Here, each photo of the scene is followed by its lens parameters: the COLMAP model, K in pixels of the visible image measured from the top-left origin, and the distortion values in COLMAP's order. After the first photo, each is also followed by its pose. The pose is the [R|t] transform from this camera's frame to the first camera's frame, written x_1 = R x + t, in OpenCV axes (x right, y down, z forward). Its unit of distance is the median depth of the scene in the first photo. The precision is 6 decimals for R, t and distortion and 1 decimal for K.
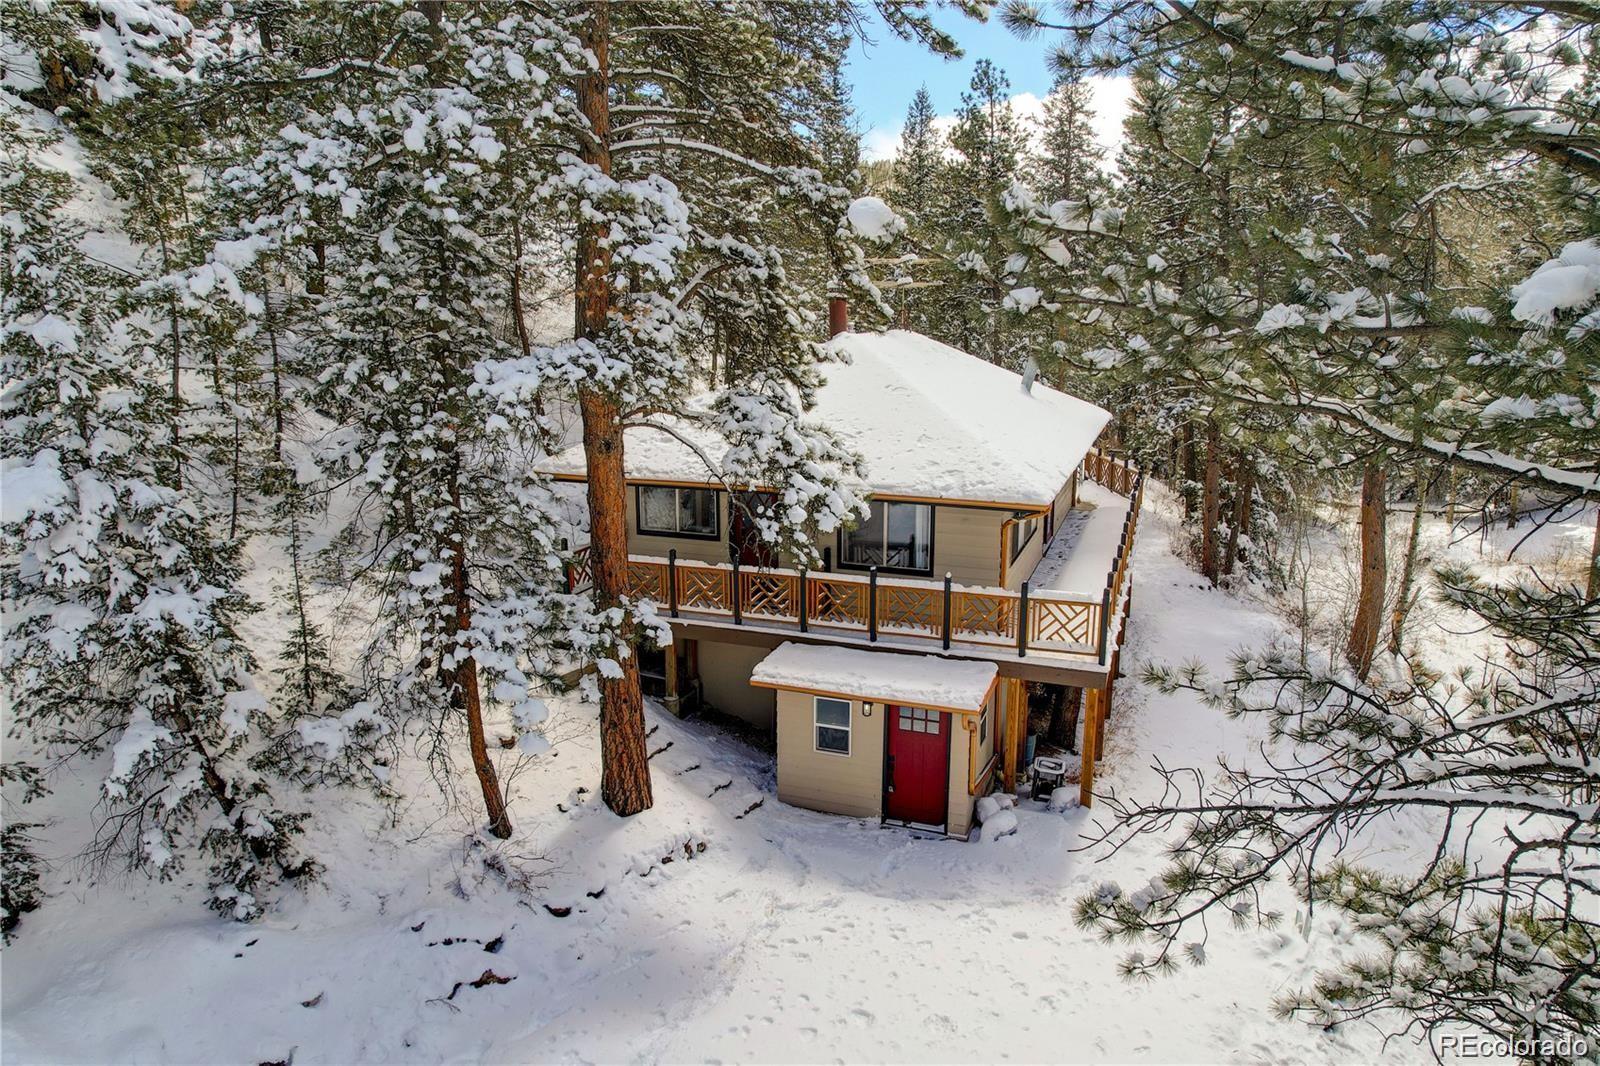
lens RADIAL K [[1011.6, 0, 800.0], [0, 1011.6, 533.0], [0, 0, 1]] dist [-0.089306, 0.071327]
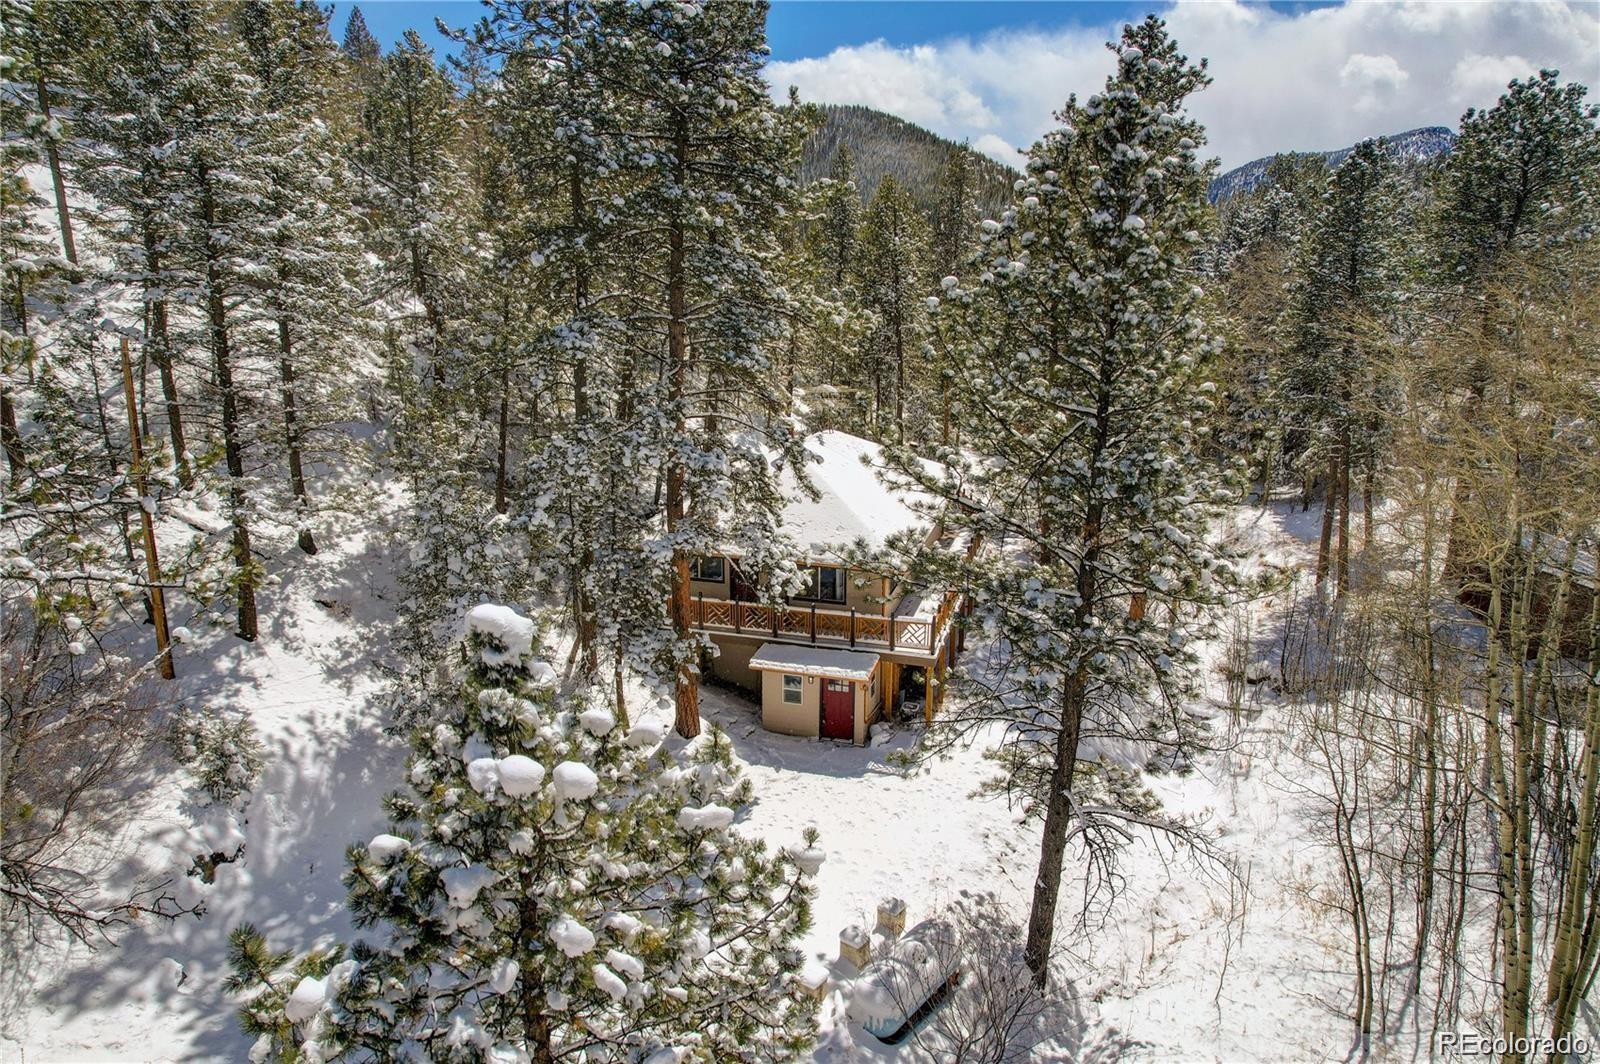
lens RADIAL K [[1011.6, 0, 800.0], [0, 1011.6, 532.0], [0, 0, 1]] dist [-0.089306, 0.071327]
pose [[0.997403, -0.014142, 0.070626, -0.085912], [0.010247, 0.998422, 0.055205, -0.213573], [-0.071295, -0.054338, 0.995974, -0.893947]]
